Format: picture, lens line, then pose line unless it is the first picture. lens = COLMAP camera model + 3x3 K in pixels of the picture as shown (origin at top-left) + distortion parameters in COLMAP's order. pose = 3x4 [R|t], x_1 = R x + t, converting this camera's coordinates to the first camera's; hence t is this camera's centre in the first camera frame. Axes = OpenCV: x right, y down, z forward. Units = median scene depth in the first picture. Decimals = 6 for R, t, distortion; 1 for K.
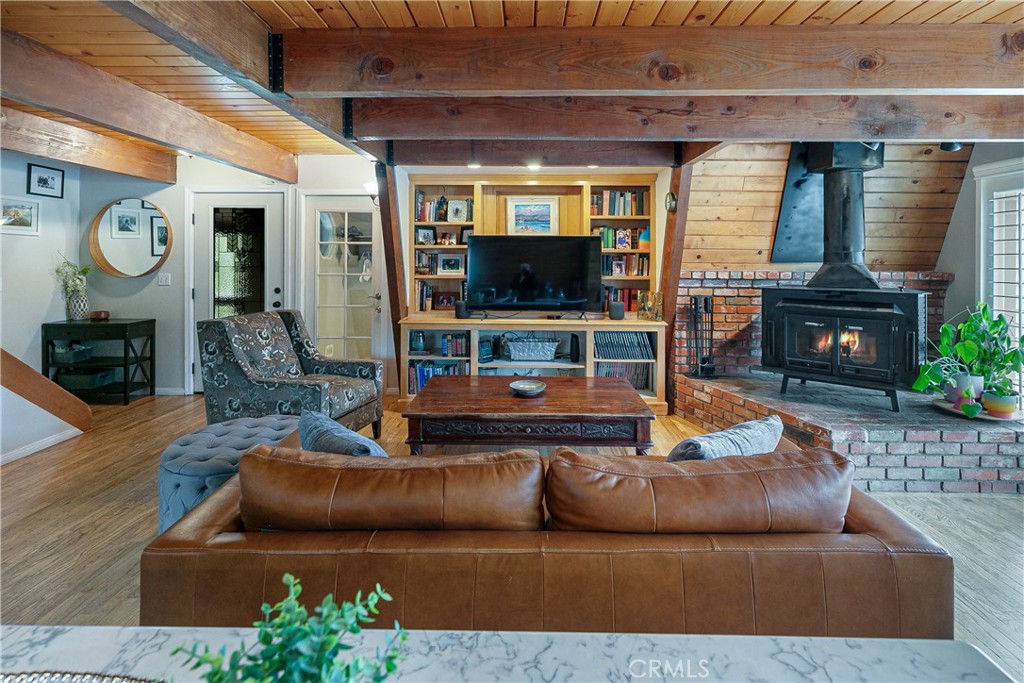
lens RADIAL K [[483.4, 0, 513.7], [0, 483.4, 256.8], [0, 0, 1]] dist [0.003256, 0.000123]
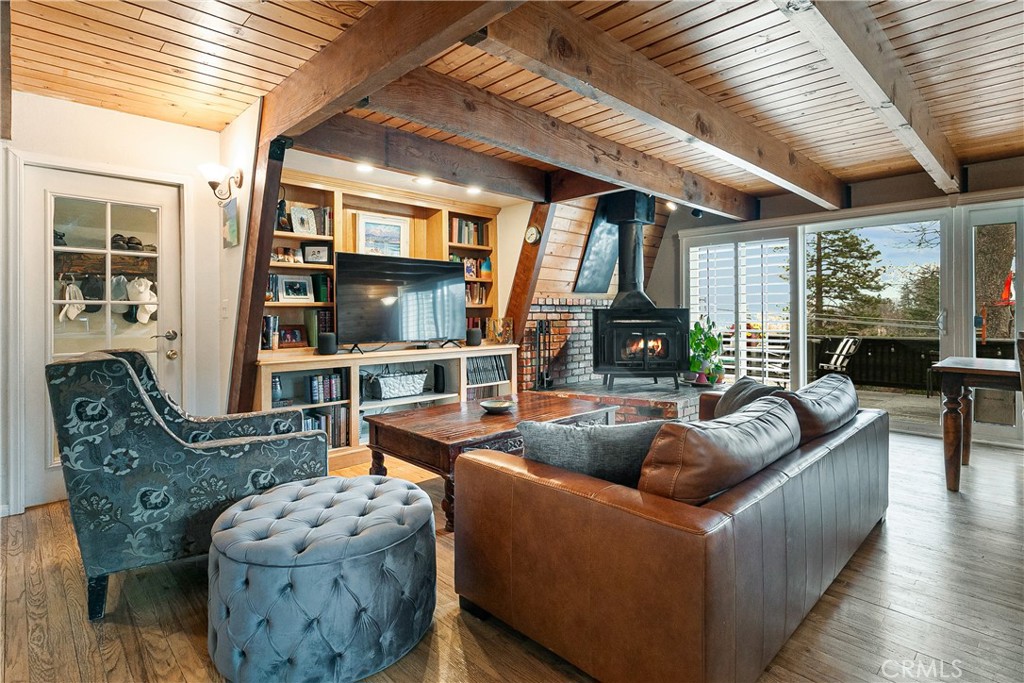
lens RADIAL K [[524.1, 0, 512.3], [0, 524.1, 313.5], [0, 0, 1]] dist [0.000571, -0.000010]
pose [[0.703295, -0.007563, 0.710858, -0.546498], [0.005763, 0.999971, 0.004937, 0.059963], [-0.710875, 0.000624, 0.703318, 0.179023]]
